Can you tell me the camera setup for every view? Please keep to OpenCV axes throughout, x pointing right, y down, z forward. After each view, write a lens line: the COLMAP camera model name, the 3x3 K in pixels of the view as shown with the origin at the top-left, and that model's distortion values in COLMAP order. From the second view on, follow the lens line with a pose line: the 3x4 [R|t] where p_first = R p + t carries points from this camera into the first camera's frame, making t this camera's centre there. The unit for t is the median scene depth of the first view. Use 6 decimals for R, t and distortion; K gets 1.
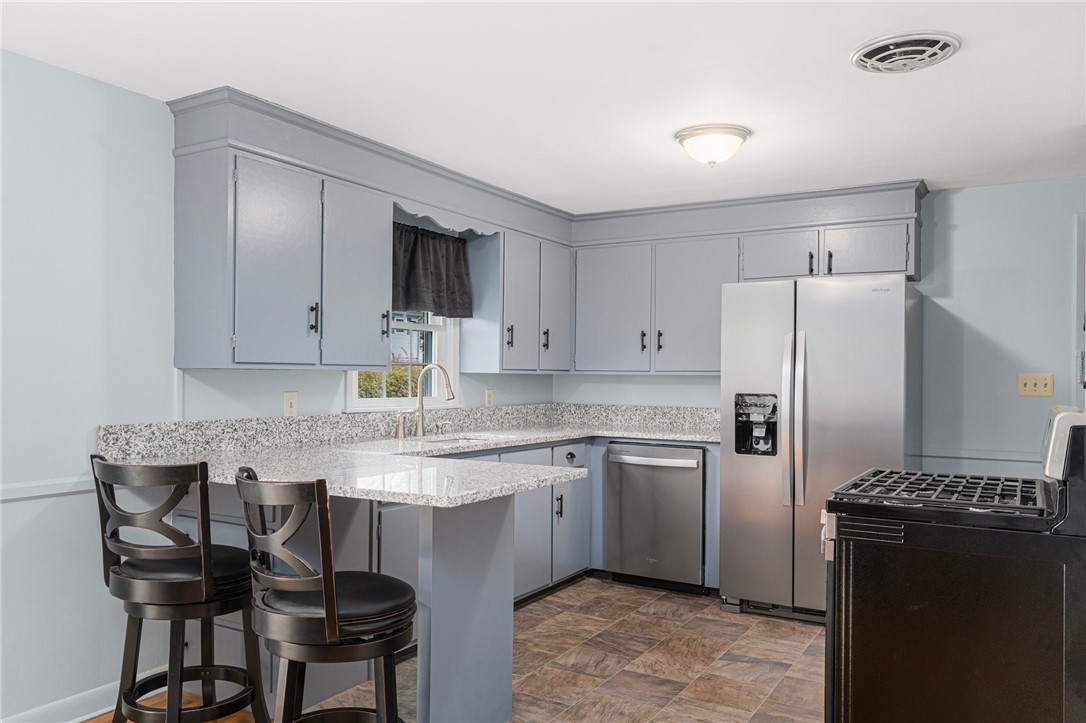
lens RADIAL K [[815.6, 0, 519.6], [0, 815.6, 365.5], [0, 0, 1]] dist [-0.001703, -0.000040]
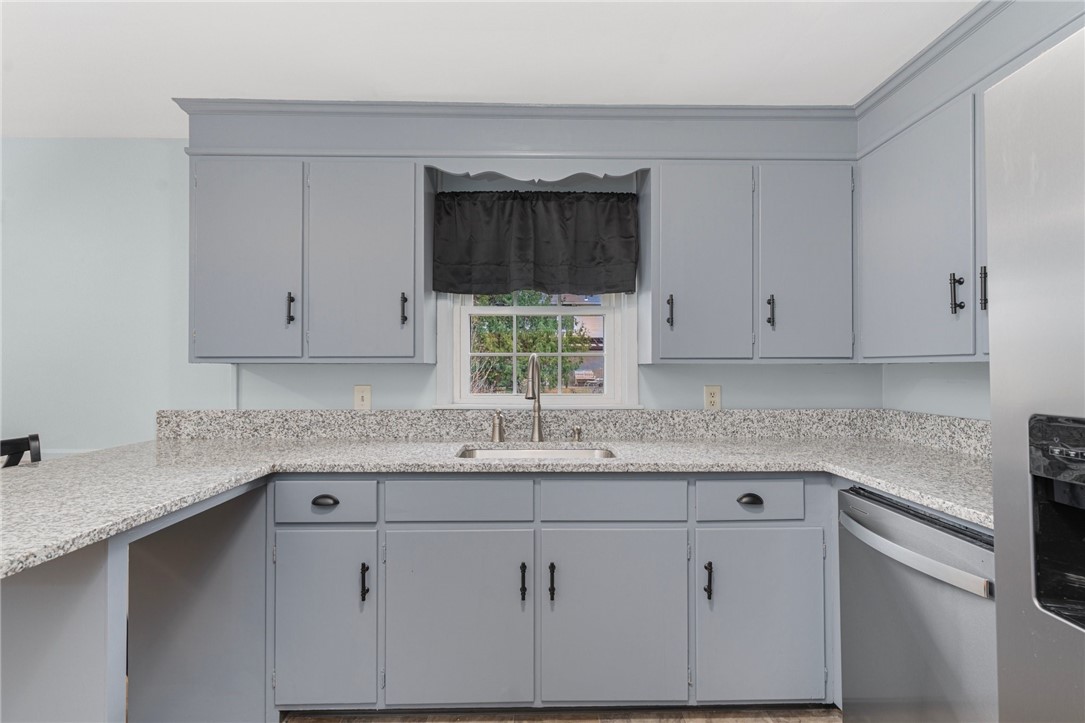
lens RADIAL K [[530.8, 0, 542.5], [0, 530.8, 361.5], [0, 0, 1]] dist [0.000101, -0.000328]
pose [[0.543259, -0.018652, -0.839358, 0.361081], [0.015939, 0.999802, -0.011901, 0.013004], [0.839414, -0.006913, 0.543449, 0.766825]]
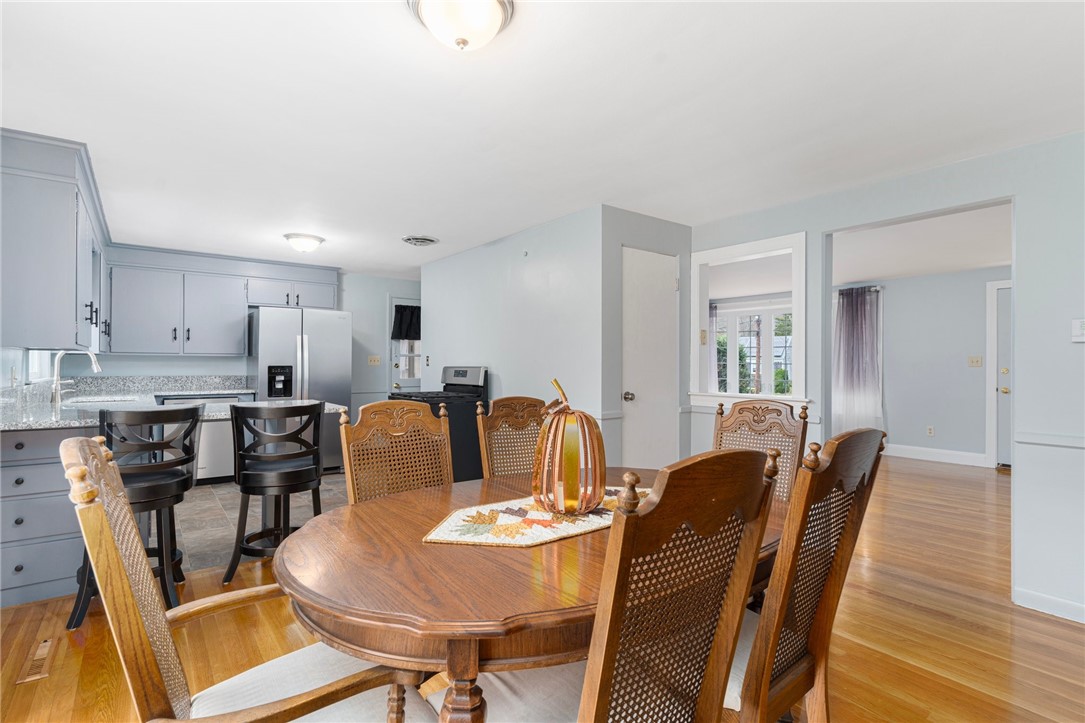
lens RADIAL K [[519.5, 0, 530.8], [0, 519.5, 348.7], [0, 0, 1]] dist [-0.000837, 0.000023]
pose [[0.369721, 0.020251, 0.928922, -0.677603], [-0.010432, 0.999790, -0.017643, 0.009649], [-0.929084, -0.003168, 0.369855, -0.018863]]
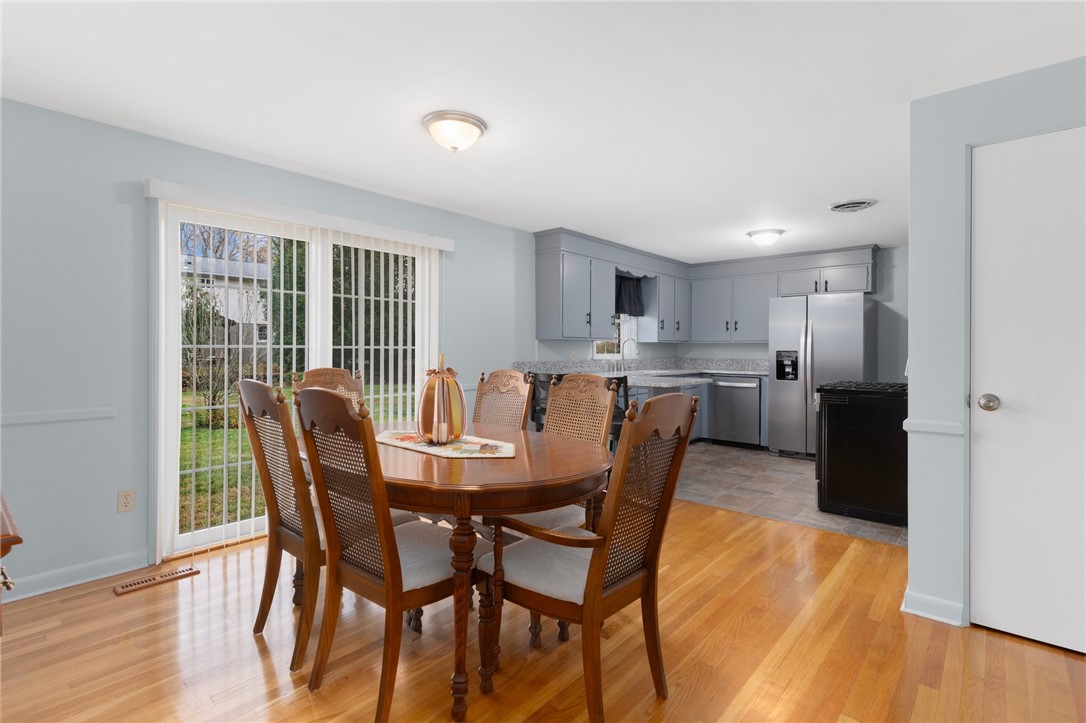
lens RADIAL K [[520.0, 0, 531.3], [0, 520.0, 348.6], [0, 0, 1]] dist [-0.000837, 0.000023]
pose [[0.984415, -0.005603, -0.175771, -0.126714], [0.007439, 0.999924, 0.009790, 0.011716], [0.175703, -0.010945, 0.984382, -0.447190]]
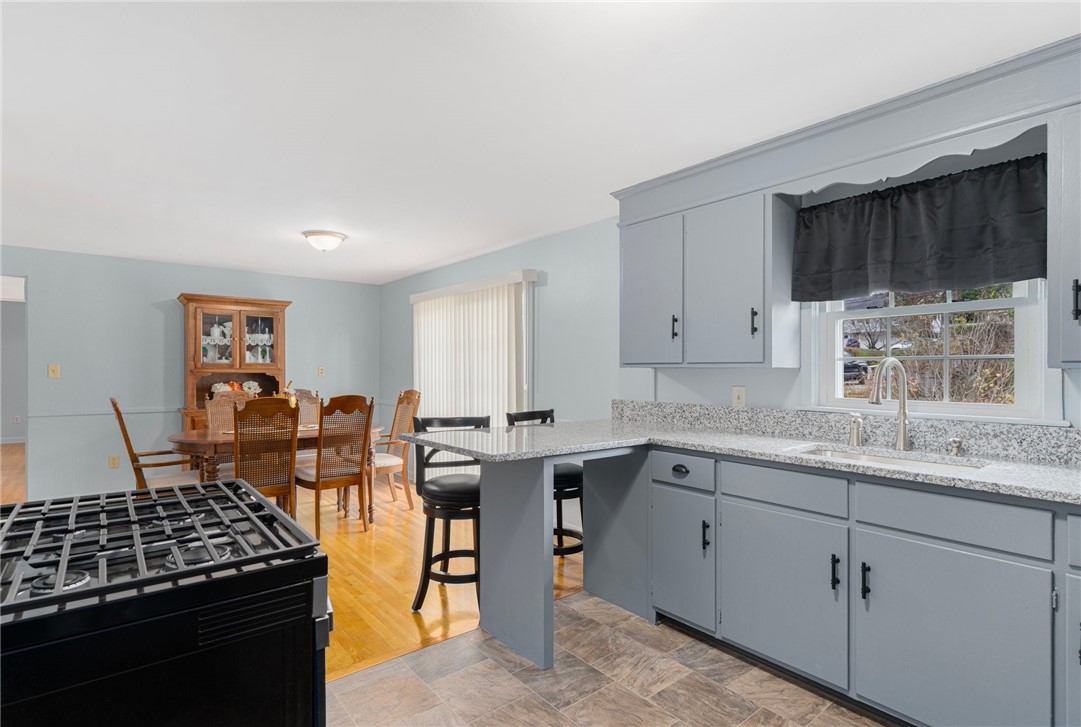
lens RADIAL K [[543.9, 0, 523.5], [0, 543.9, 375.8], [0, 0, 1]] dist [0.000873, 0.000222]
pose [[-0.350184, -0.000372, -0.936681, 0.533103], [0.004328, 0.999989, -0.002015, 0.015875], [0.936671, -0.004759, -0.350178, 0.907882]]
